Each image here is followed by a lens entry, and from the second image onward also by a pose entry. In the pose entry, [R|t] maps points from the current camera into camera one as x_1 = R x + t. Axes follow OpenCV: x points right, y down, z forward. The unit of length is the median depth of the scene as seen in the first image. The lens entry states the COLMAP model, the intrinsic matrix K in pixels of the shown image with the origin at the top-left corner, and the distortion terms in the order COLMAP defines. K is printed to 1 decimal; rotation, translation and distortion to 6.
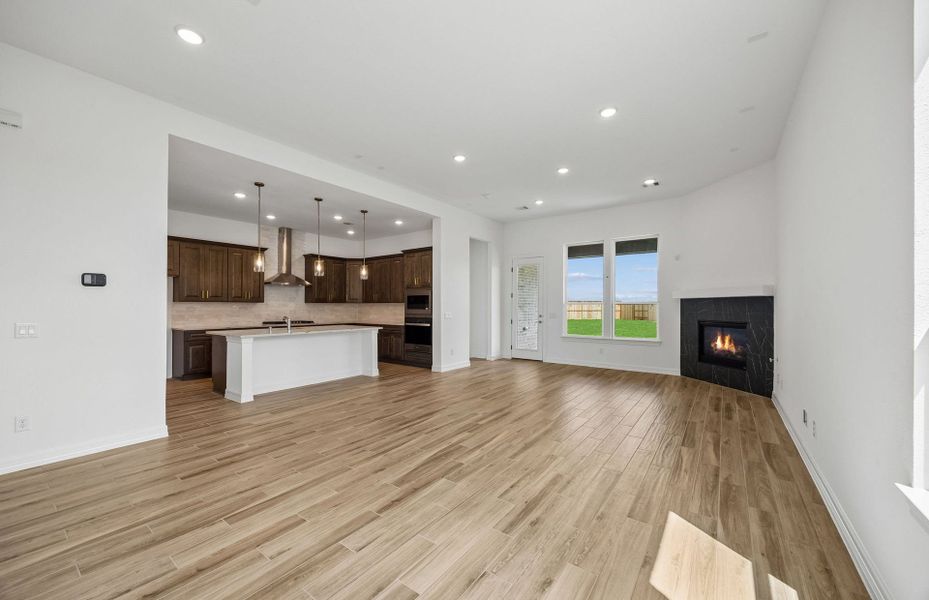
lens RADIAL K [[363.6, 0, 466.5], [0, 363.6, 301.2], [0, 0, 1]] dist [-0.000177, -0.000068]
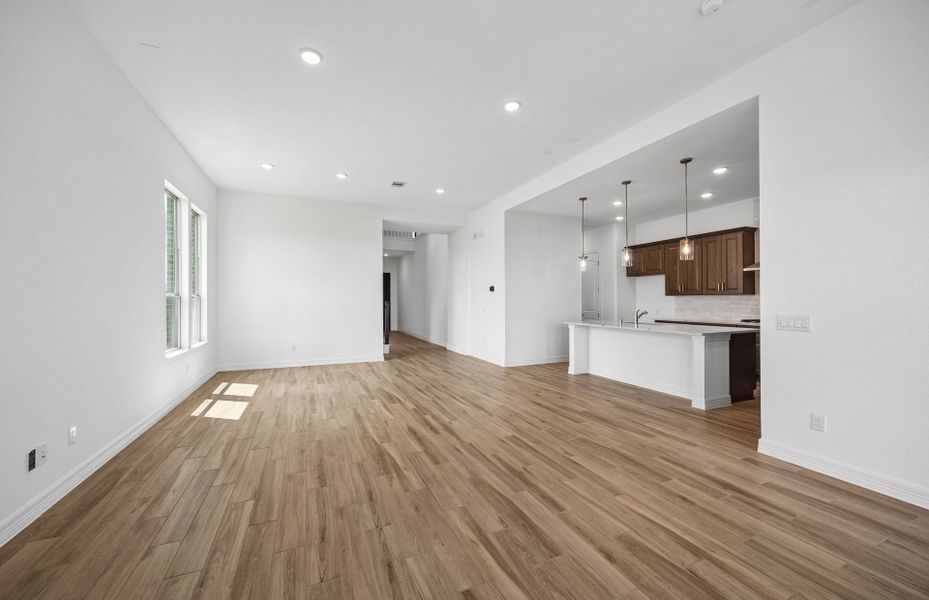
lens RADIAL K [[358.3, 0, 454.5], [0, 358.3, 303.2], [0, 0, 1]] dist [-0.000604, -0.000088]
pose [[-0.529496, 0.007542, -0.848279, 0.665816], [0.014425, 0.999896, -0.000114, 0.019023], [0.848190, -0.012297, -0.529550, 1.266562]]
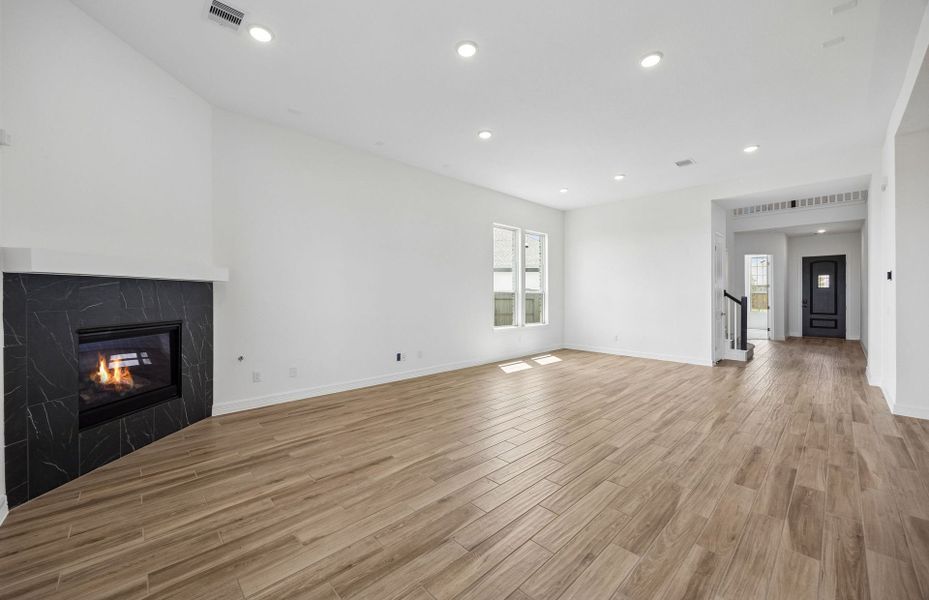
lens RADIAL K [[351.2, 0, 457.0], [0, 351.2, 295.9], [0, 0, 1]] dist [-0.000665, 0.000039]
pose [[-0.978243, 0.000477, 0.207460, 0.178262], [-0.002202, 0.999917, -0.012684, 0.022802], [-0.207449, -0.012864, -0.978161, 1.633536]]
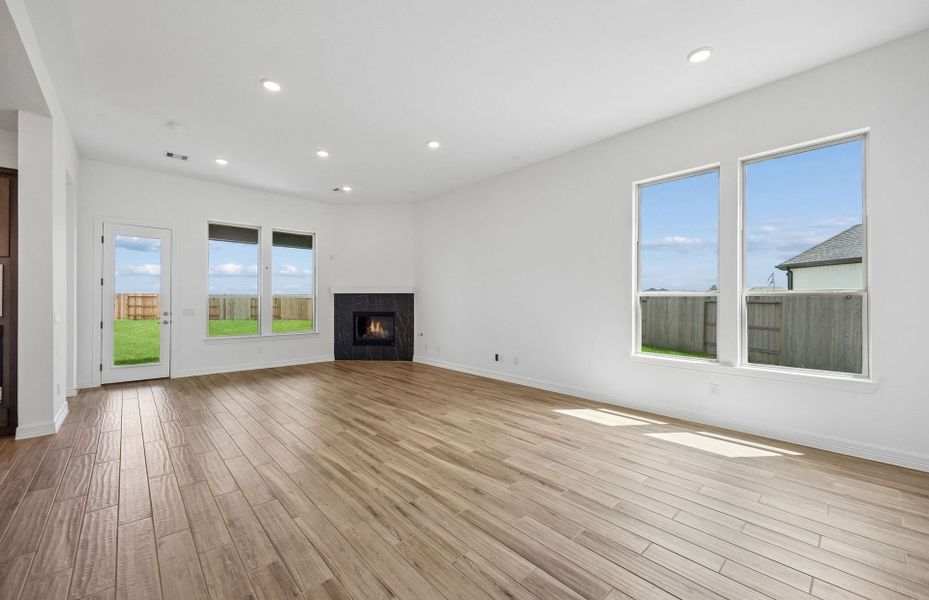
lens RADIAL K [[363.6, 0, 466.5], [0, 363.6, 301.2], [0, 0, 1]] dist [-0.000177, -0.000068]
pose [[0.192368, -0.001693, 0.981321, -0.617519], [-0.014979, 0.999877, 0.004661, 0.007122], [-0.981209, -0.015596, 0.192319, 0.492034]]
